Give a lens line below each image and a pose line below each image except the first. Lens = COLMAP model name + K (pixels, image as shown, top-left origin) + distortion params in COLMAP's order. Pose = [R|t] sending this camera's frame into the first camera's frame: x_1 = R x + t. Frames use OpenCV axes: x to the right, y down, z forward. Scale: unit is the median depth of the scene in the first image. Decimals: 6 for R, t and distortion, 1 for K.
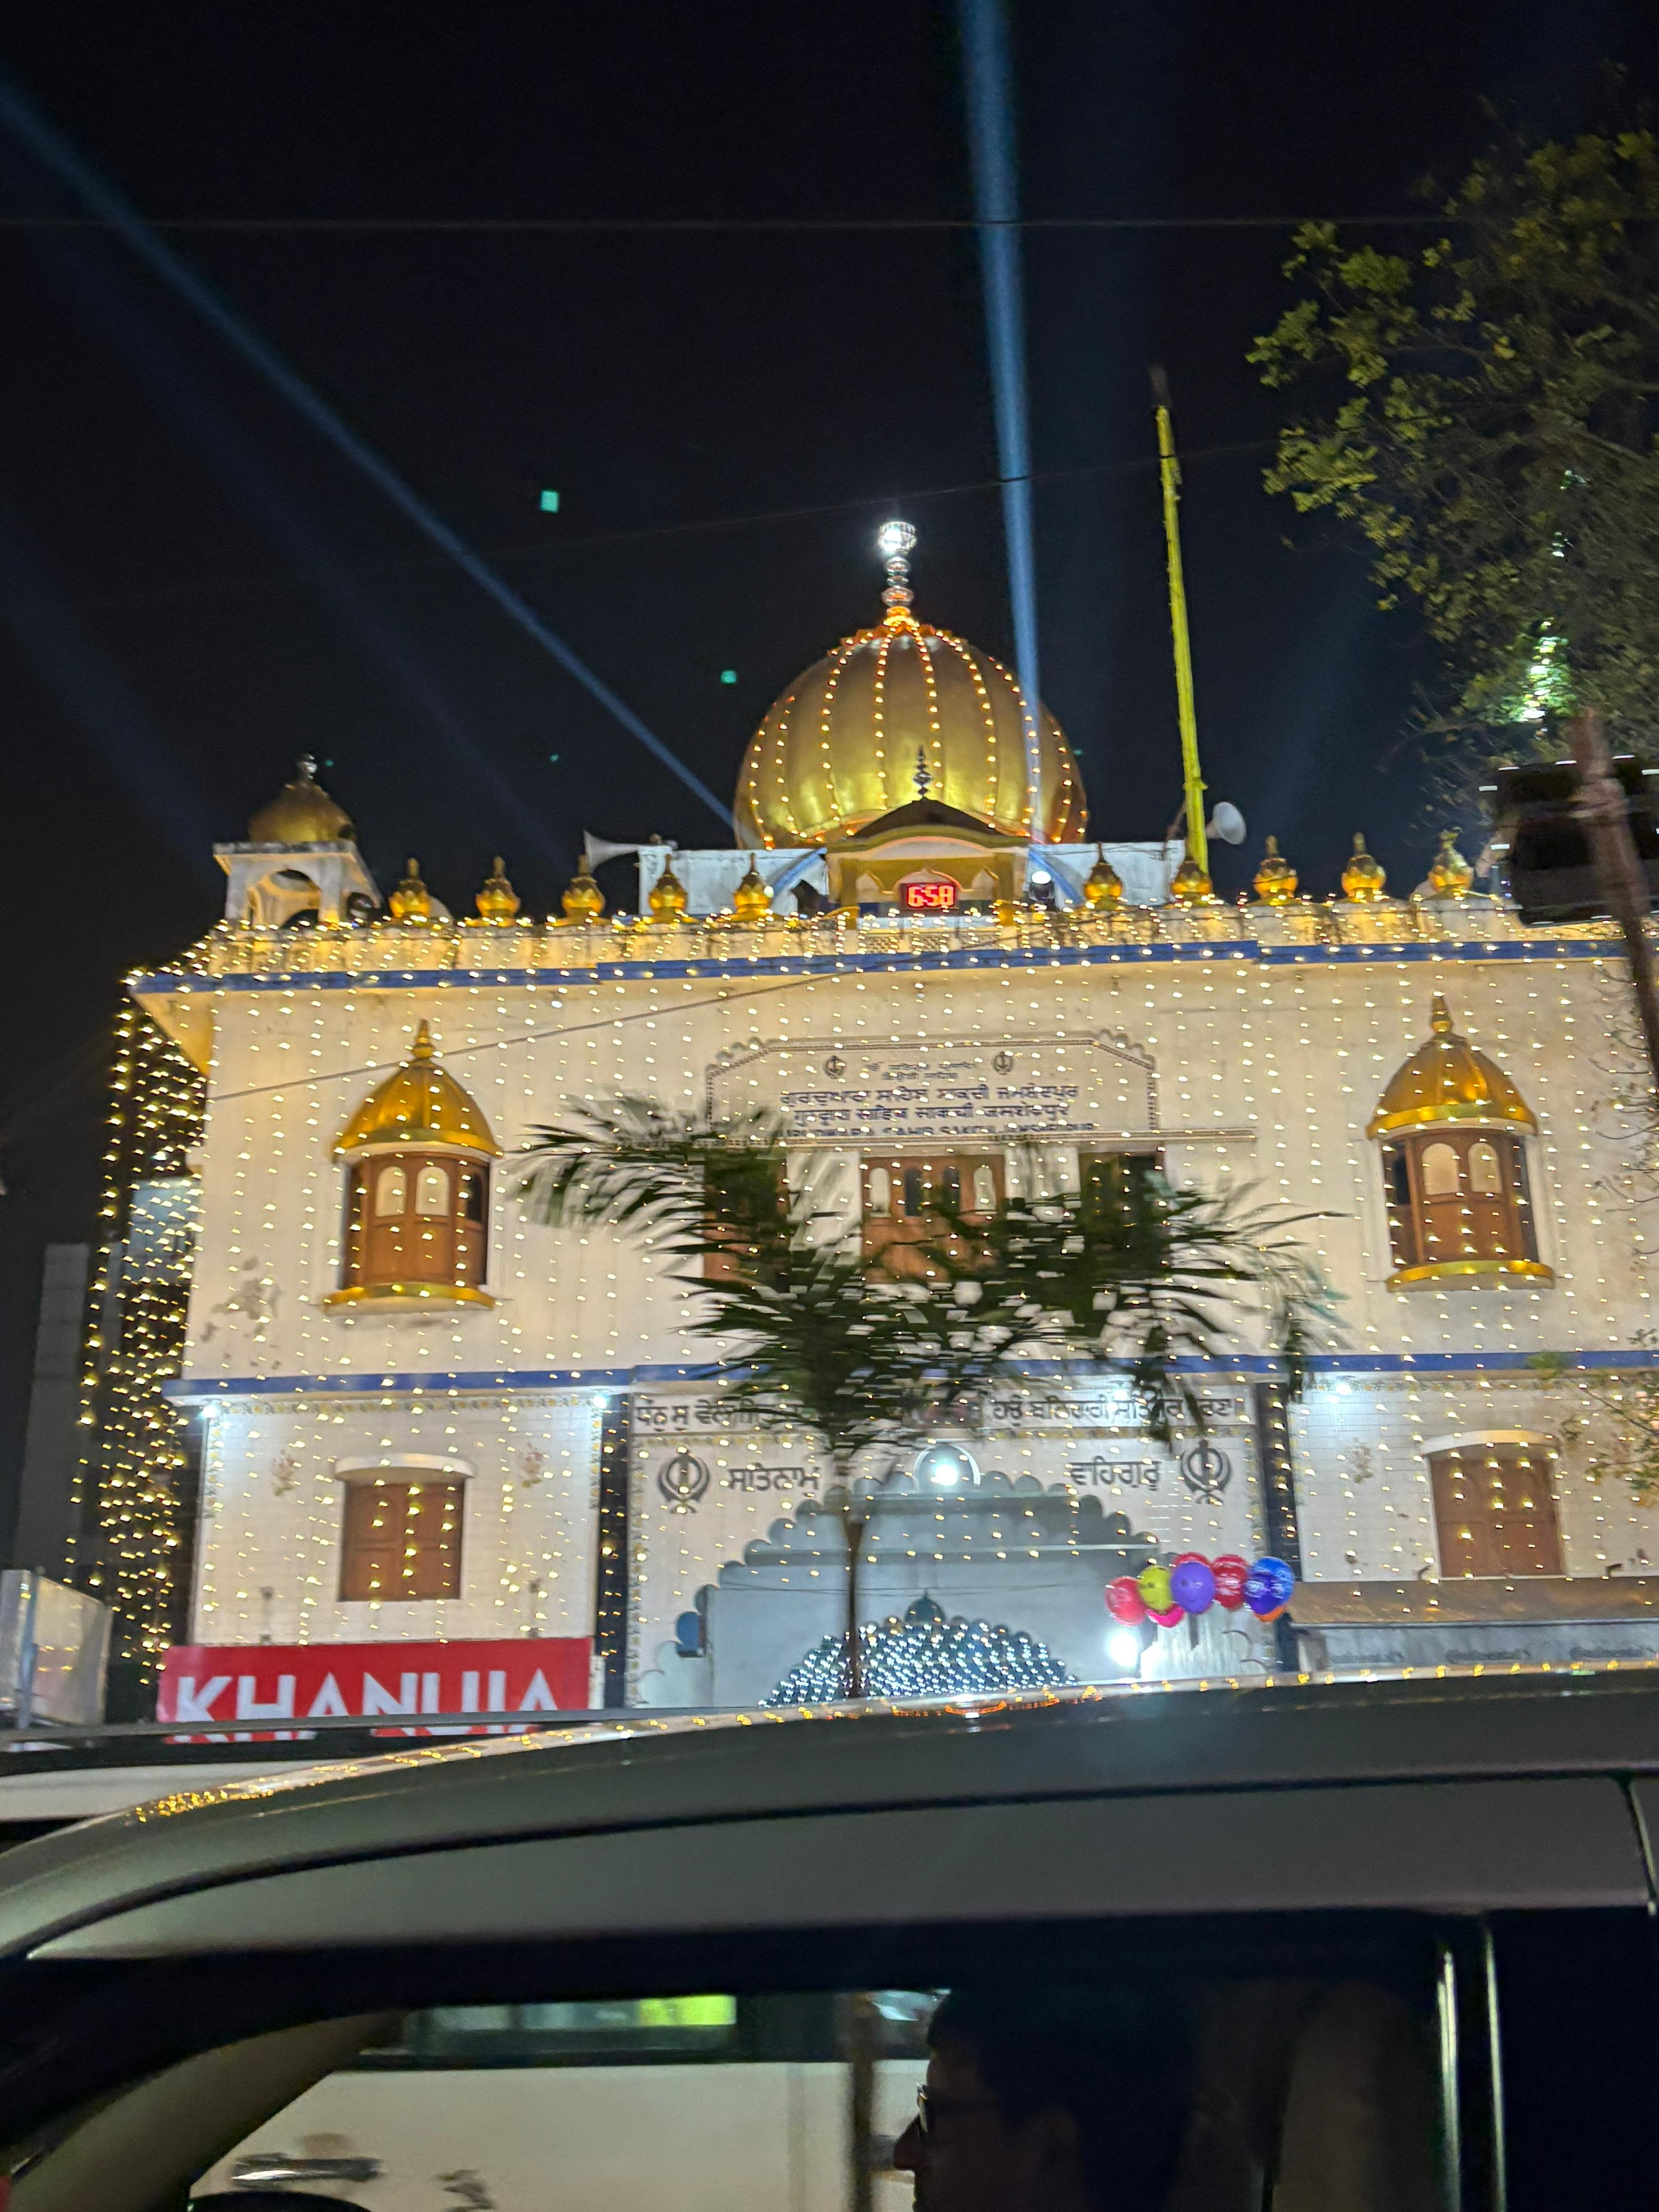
lens RADIAL K [[1837.9, 0, 812.9], [0, 1837.9, 1103.2], [0, 0, 1]] dist [0.055361, -0.032275]
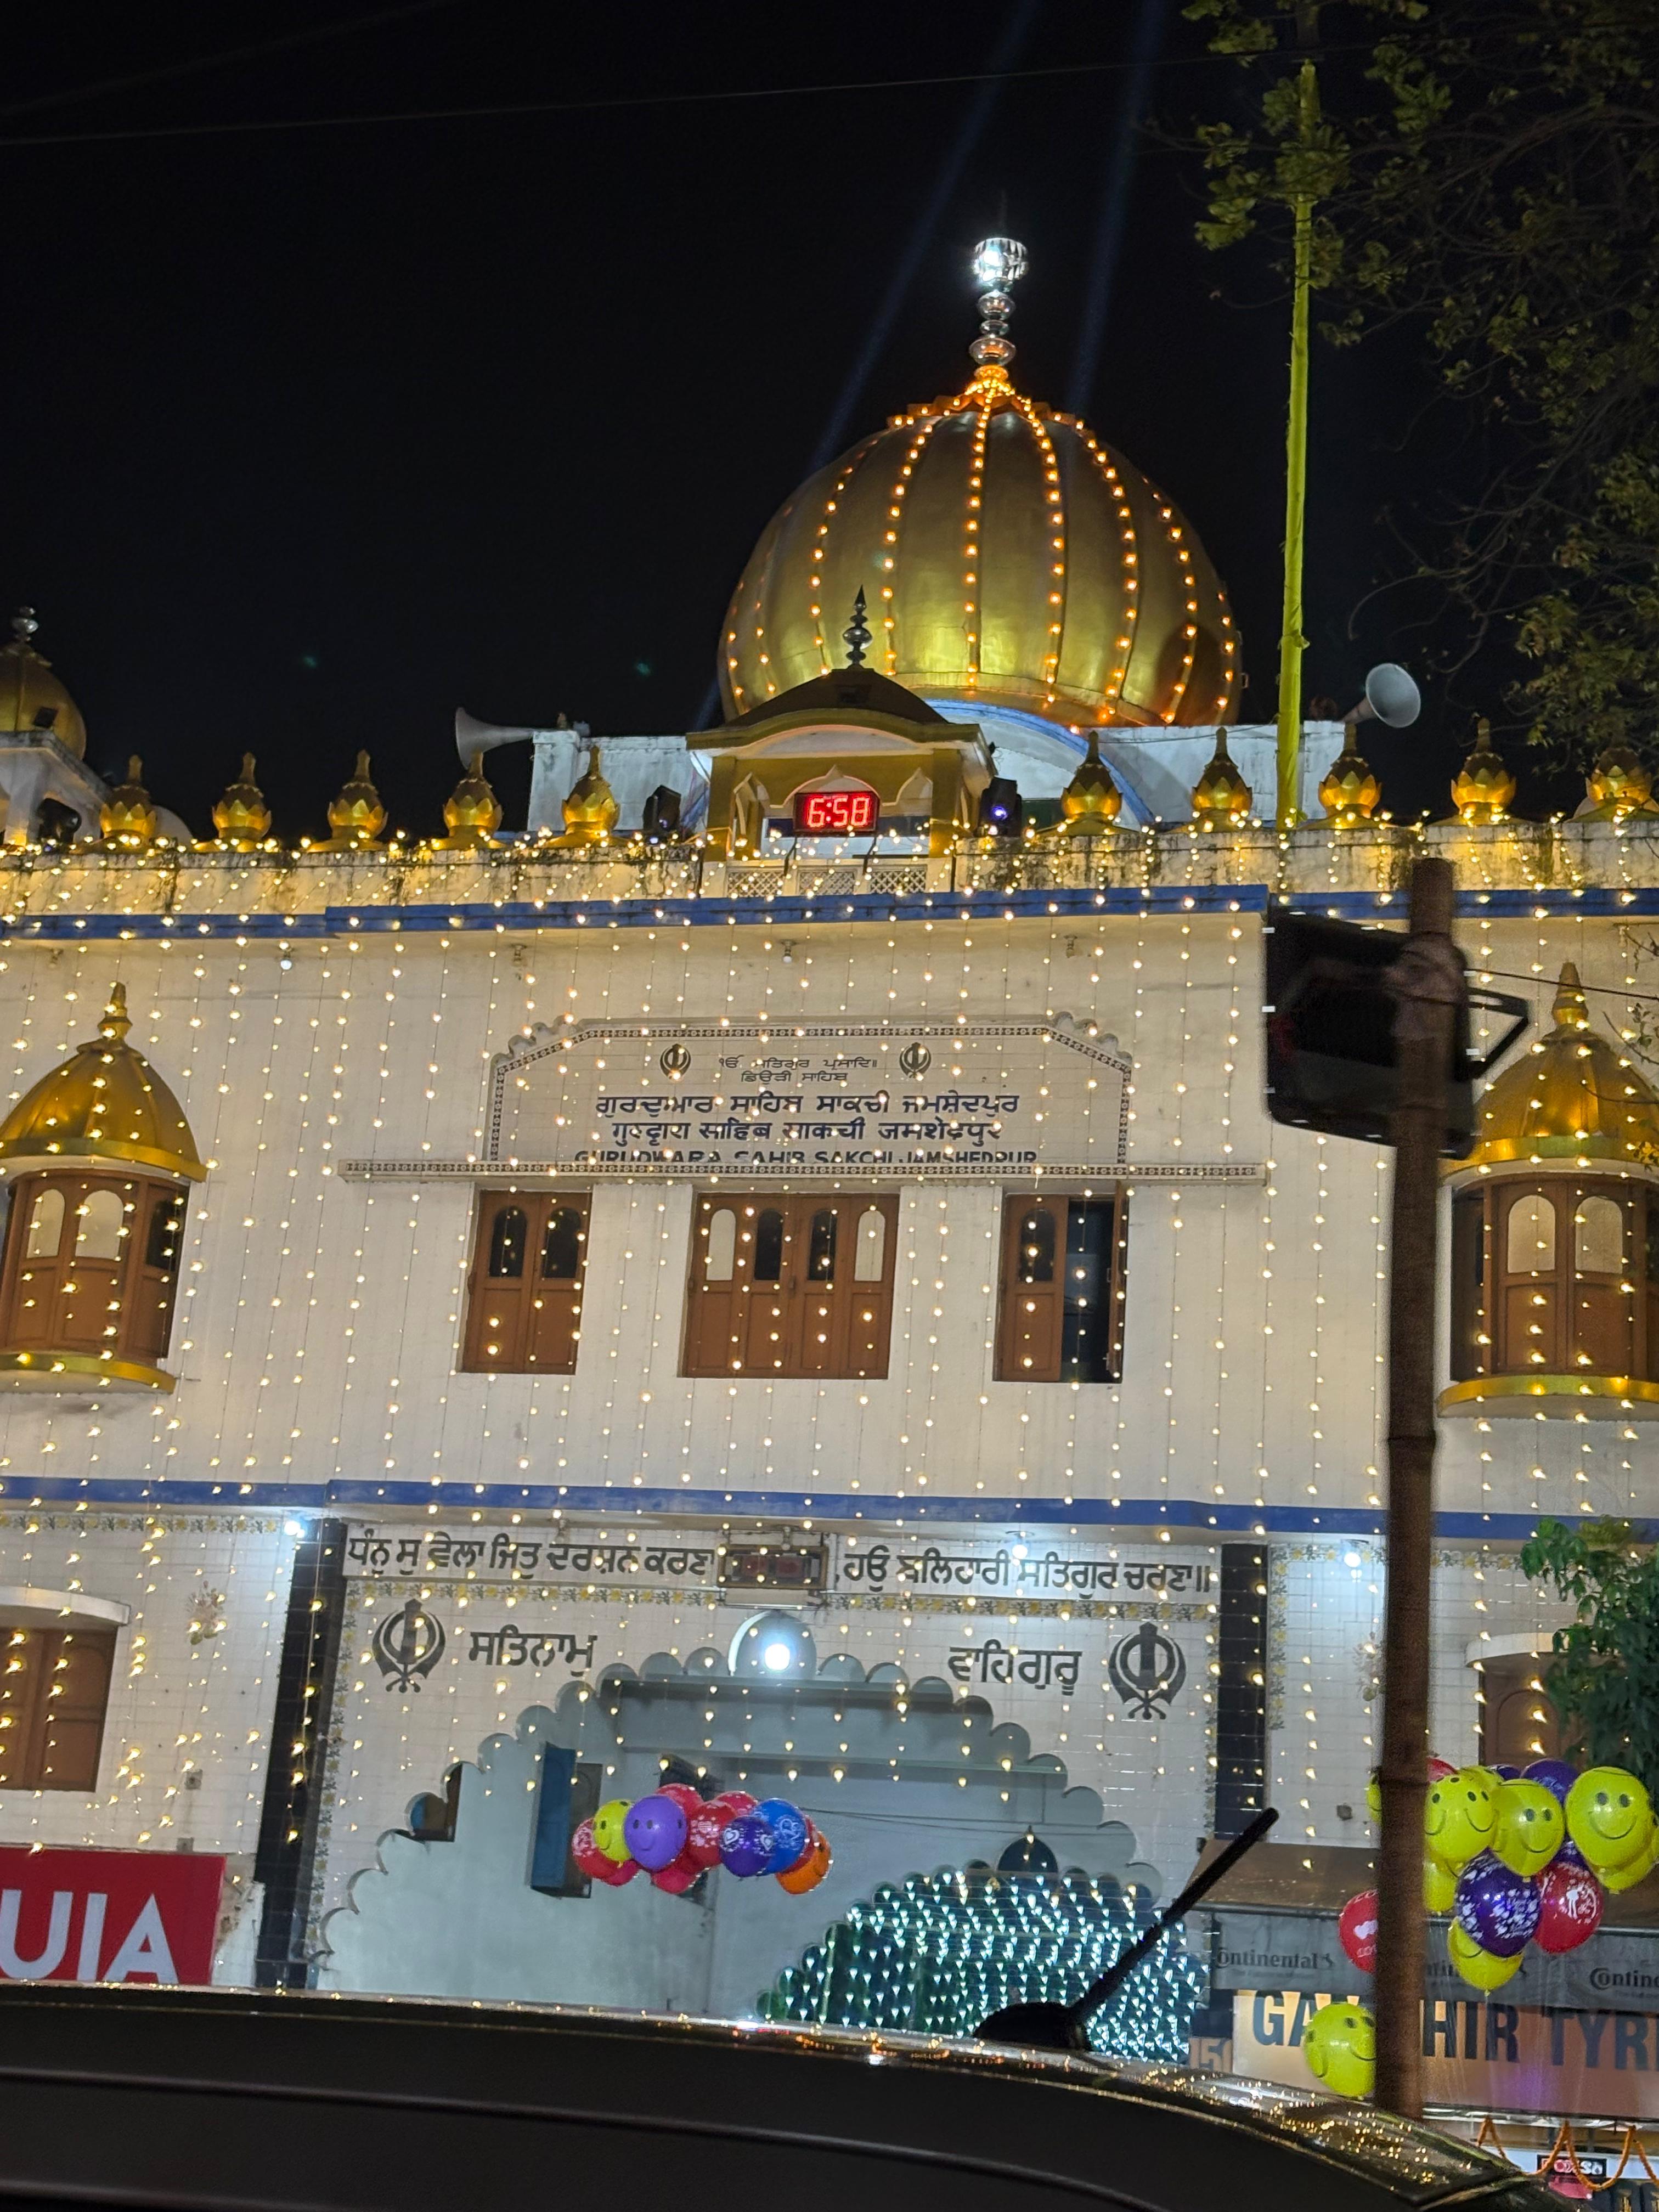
lens RADIAL K [[2766.7, 0, 847.5], [0, 2766.7, 1129.6], [0, 0, 1]] dist [0.086631, 0.000000]
pose [[0.985537, 0.022657, -0.167938, 0.260565], [-0.019476, 0.999599, 0.020565, -0.017065], [0.168337, -0.016997, 0.985583, -0.018209]]
